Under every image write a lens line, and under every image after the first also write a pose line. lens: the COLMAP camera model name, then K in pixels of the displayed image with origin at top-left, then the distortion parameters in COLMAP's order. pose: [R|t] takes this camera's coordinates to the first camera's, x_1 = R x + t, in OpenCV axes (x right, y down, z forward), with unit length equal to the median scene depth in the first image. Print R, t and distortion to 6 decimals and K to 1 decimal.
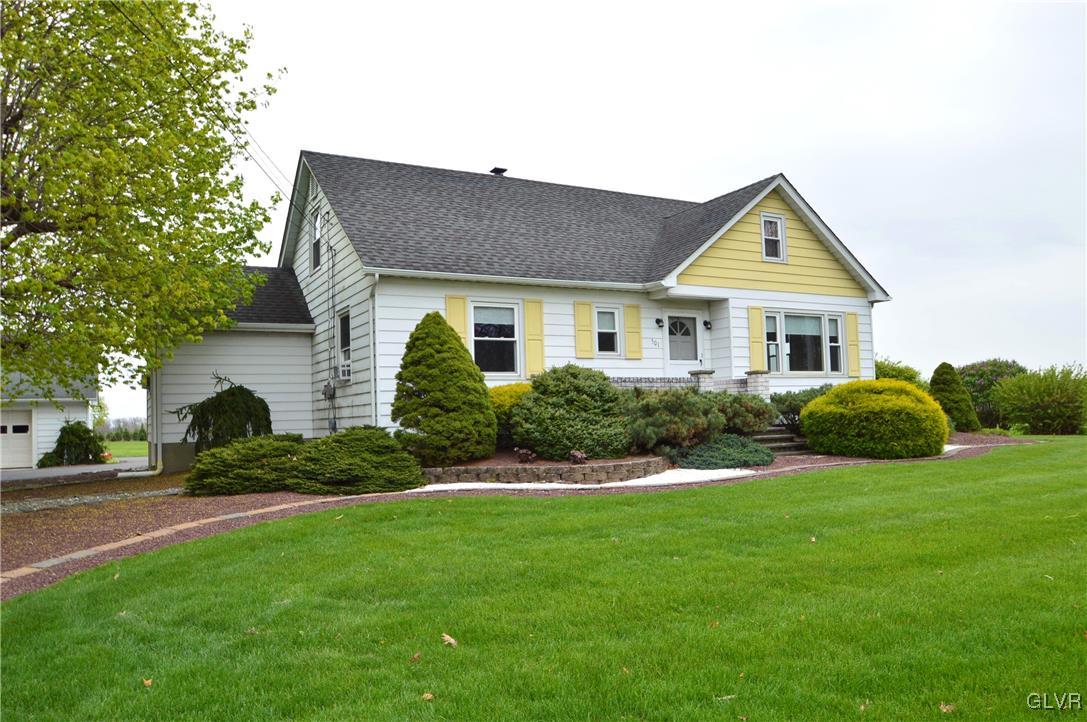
lens RADIAL K [[776.6, 0, 536.8], [0, 776.6, 366.3], [0, 0, 1]] dist [-0.026386, 0.000042]
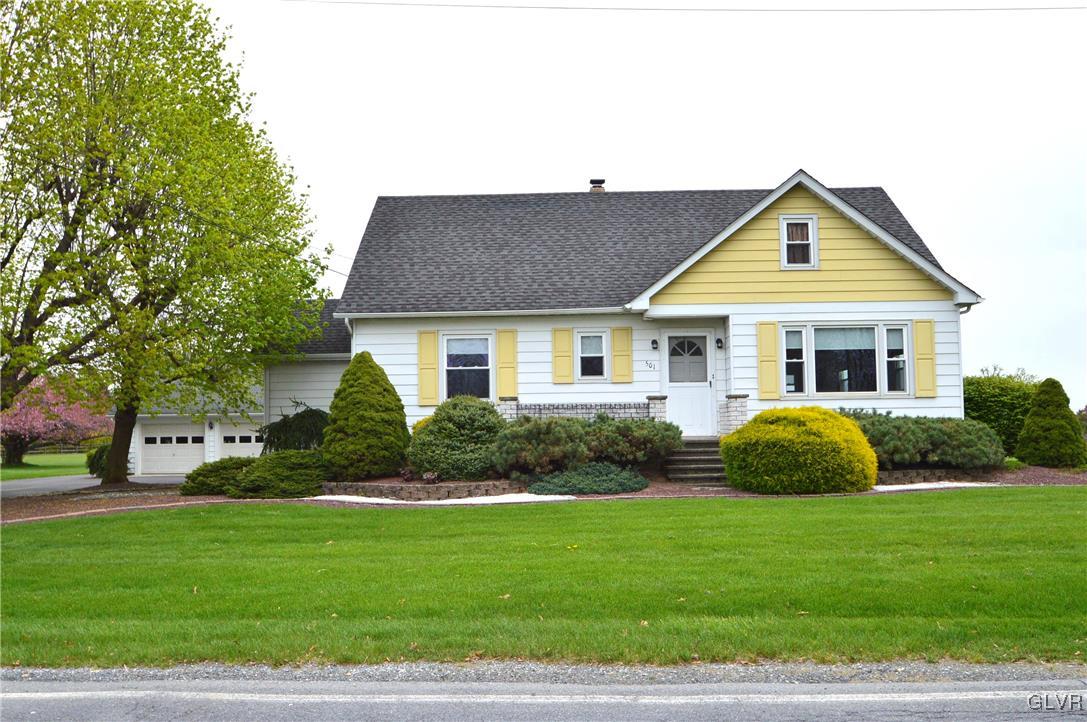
lens RADIAL K [[985.3, 0, 545.5], [0, 985.3, 357.1], [0, 0, 1]] dist [-0.044001, 0.012047]
pose [[0.872779, -0.021970, -0.487621, 0.658982], [0.021190, 0.999750, -0.007116, -0.035371], [0.487655, -0.004122, 0.873027, -0.140445]]
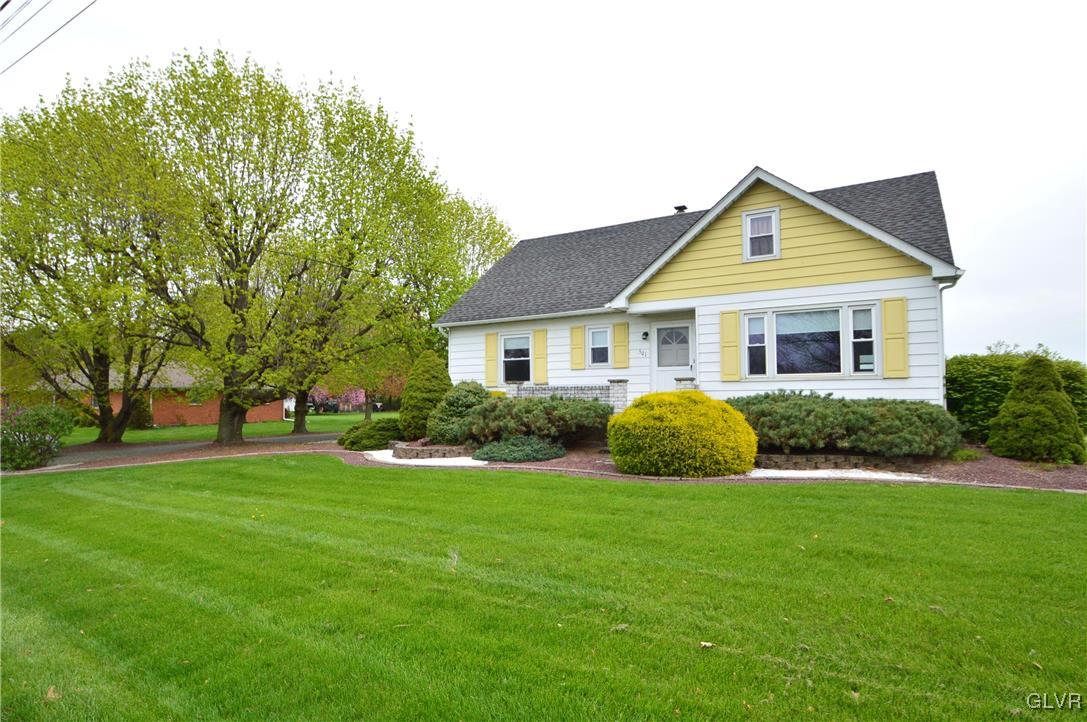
lens RADIAL K [[604.7, 0, 543.6], [0, 604.7, 366.0], [0, 0, 1]] dist [-0.002456, -0.001026]
pose [[0.511393, -0.021792, -0.859071, 0.888003], [0.048943, 0.998794, 0.003798, -0.022001], [0.857952, -0.043988, 0.511843, 0.417646]]
